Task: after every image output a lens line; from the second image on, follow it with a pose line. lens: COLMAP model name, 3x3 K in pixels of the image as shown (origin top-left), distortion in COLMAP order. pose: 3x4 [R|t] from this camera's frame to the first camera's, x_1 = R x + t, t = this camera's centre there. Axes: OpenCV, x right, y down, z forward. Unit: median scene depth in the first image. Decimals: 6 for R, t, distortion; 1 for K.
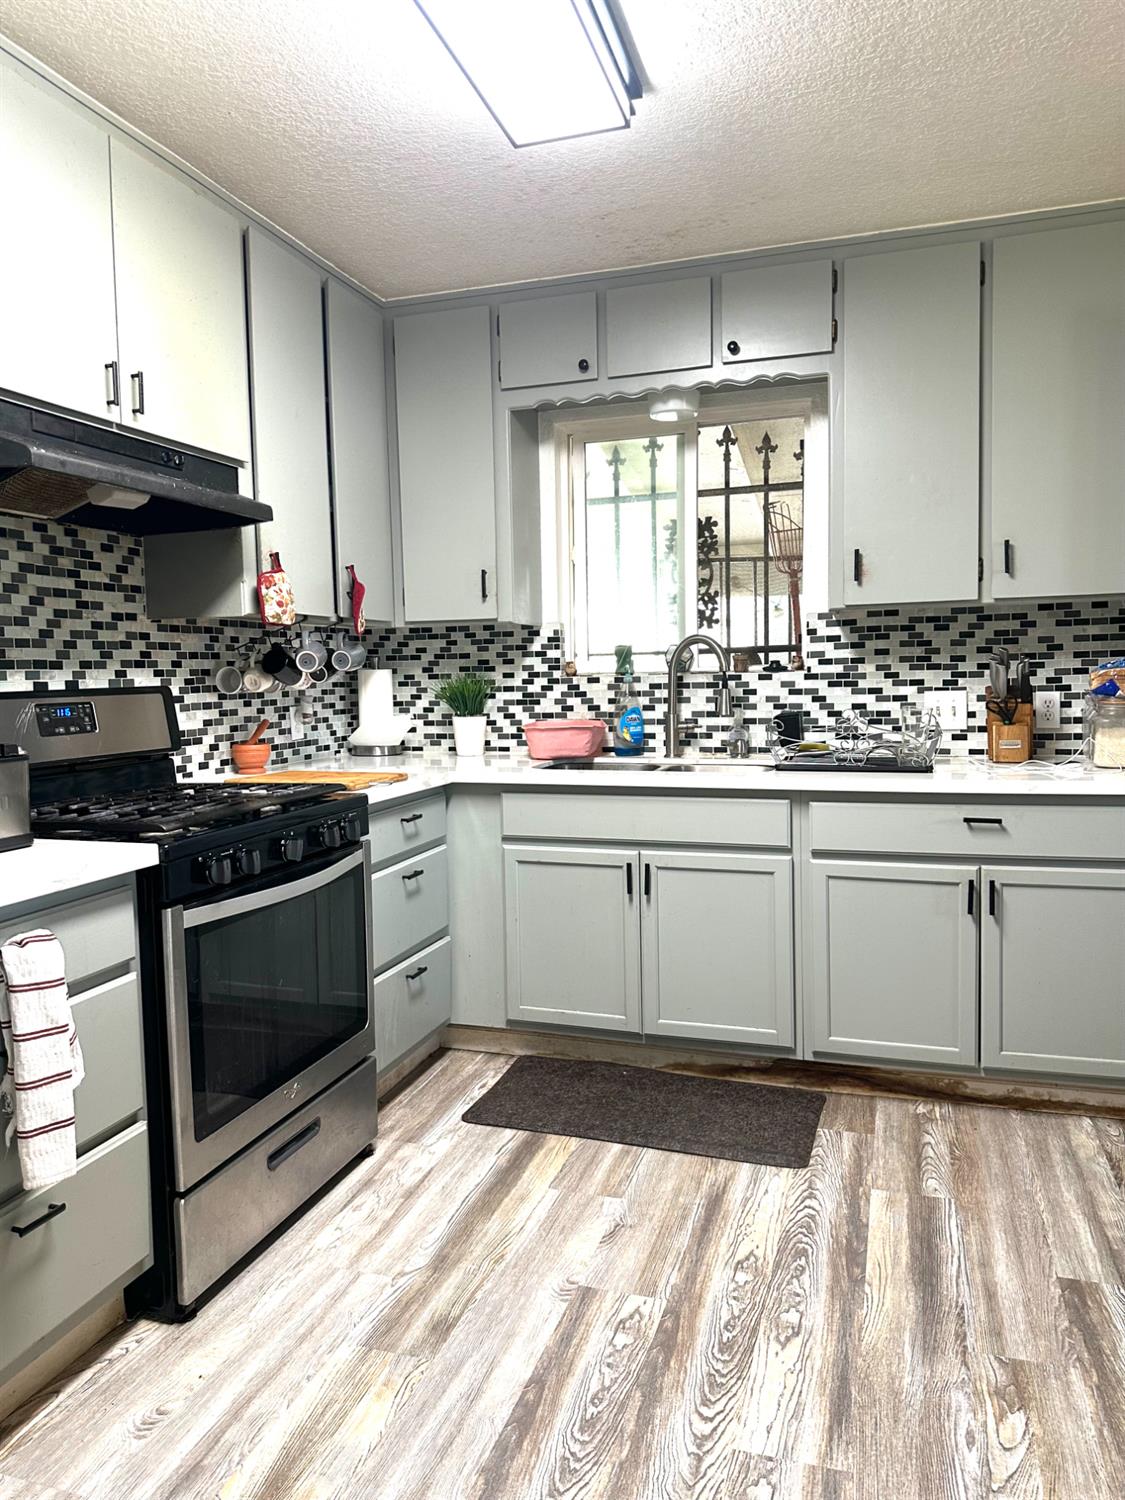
lens RADIAL K [[1062.0, 0, 561.5], [0, 1062.0, 738.6], [0, 0, 1]] dist [0.030721, -0.034748]
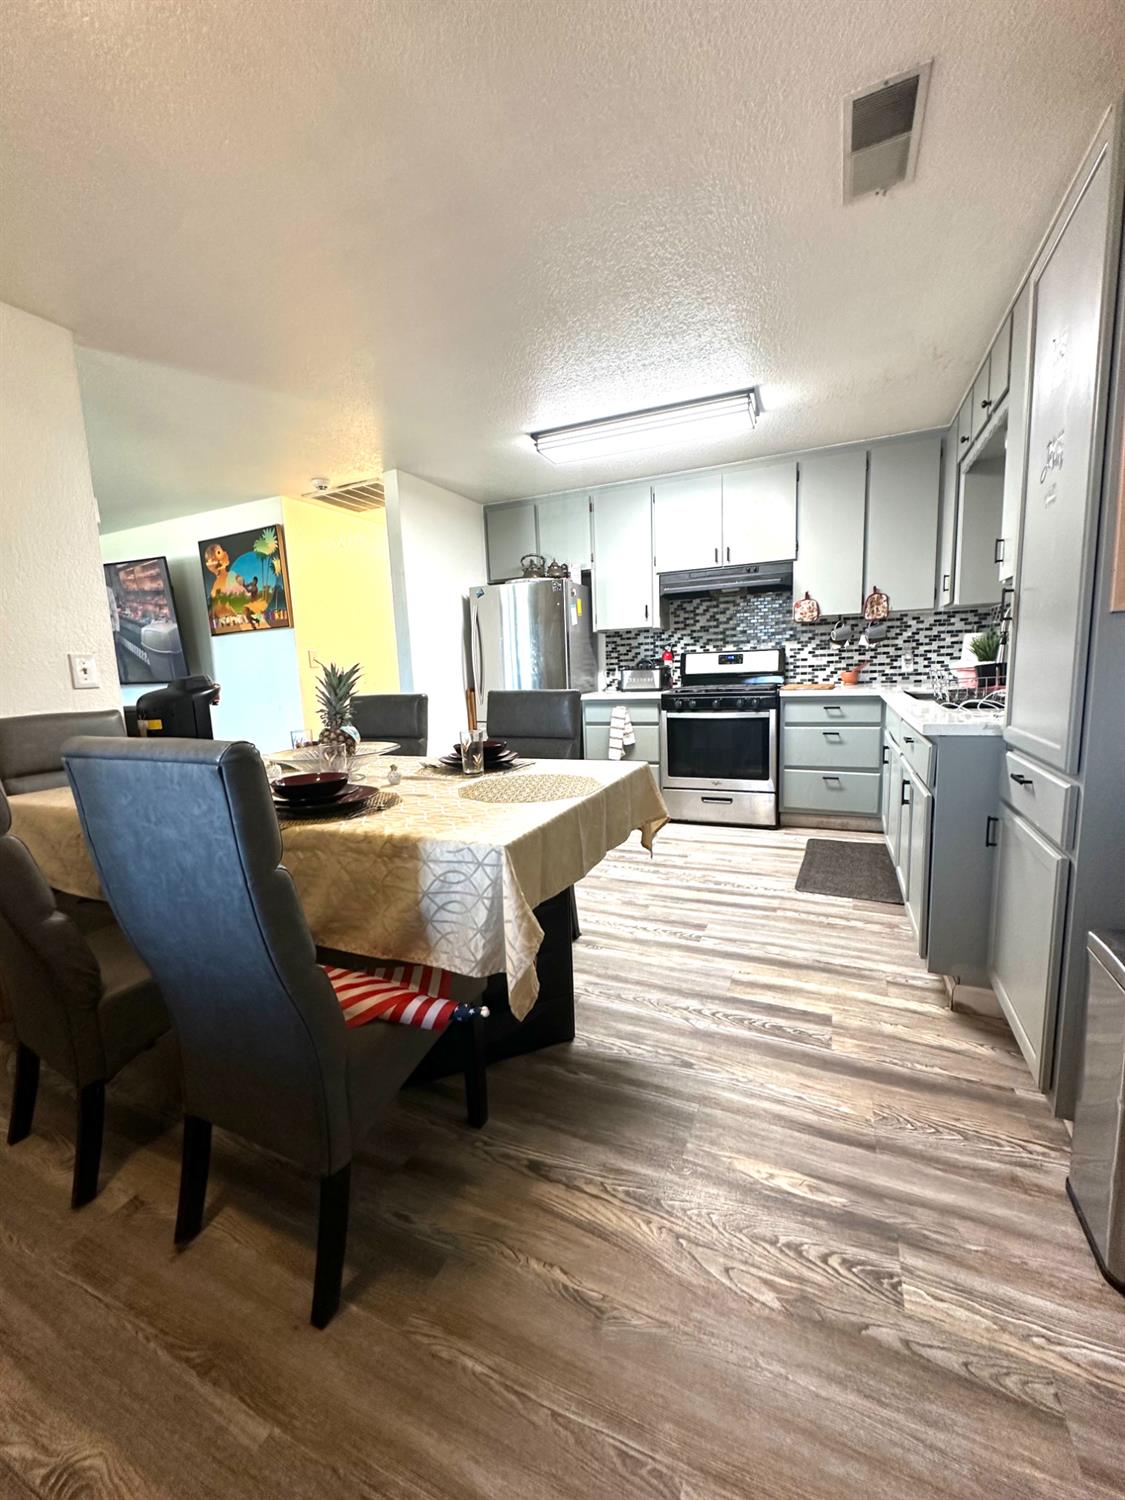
lens RADIAL K [[594.8, 0, 557.4], [0, 594.8, 743.7], [0, 0, 1]] dist [-0.009985, 0.000530]
pose [[-0.121147, 0.151666, -0.980980, 1.267231], [-0.023034, 0.987563, 0.155529, -0.031262], [0.992367, 0.041438, -0.116146, 0.638517]]
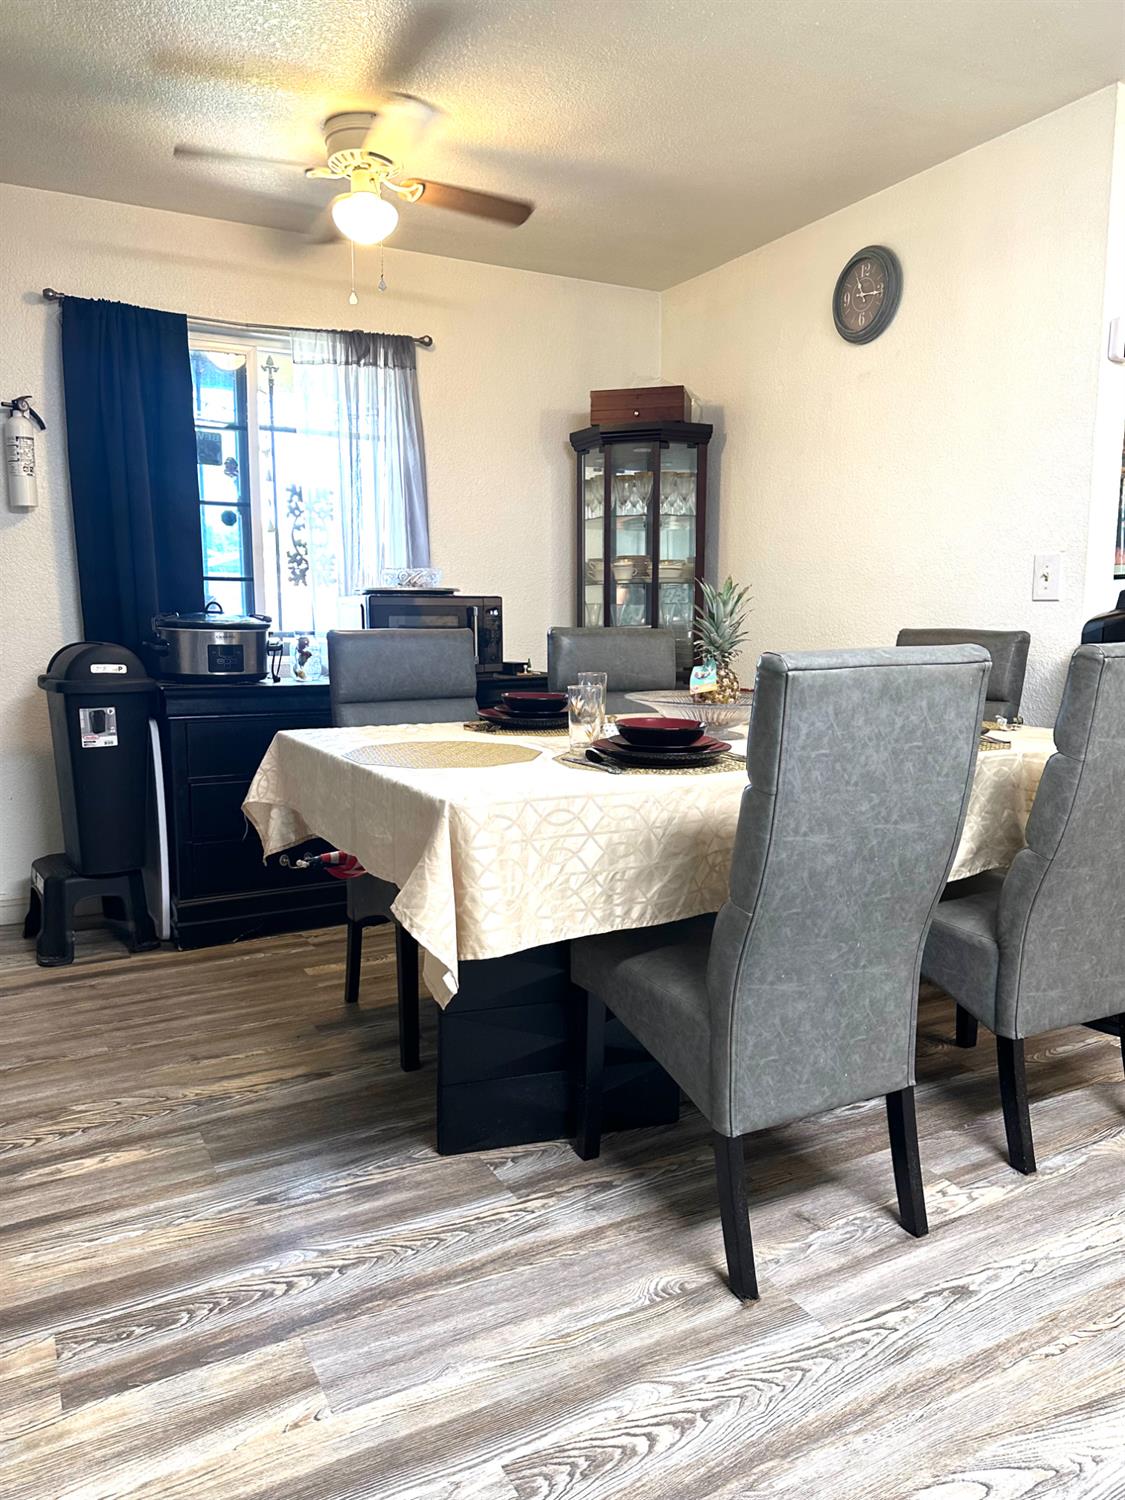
lens RADIAL K [[1062.0, 0, 557.8], [0, 1062.0, 752.6], [0, 0, 1]] dist [0.030721, -0.034748]
pose [[-0.718940, -0.071603, 0.691374, 0.080875], [0.059261, 0.984743, 0.163611, -0.019538], [-0.692541, 0.158598, -0.703728, 1.038768]]
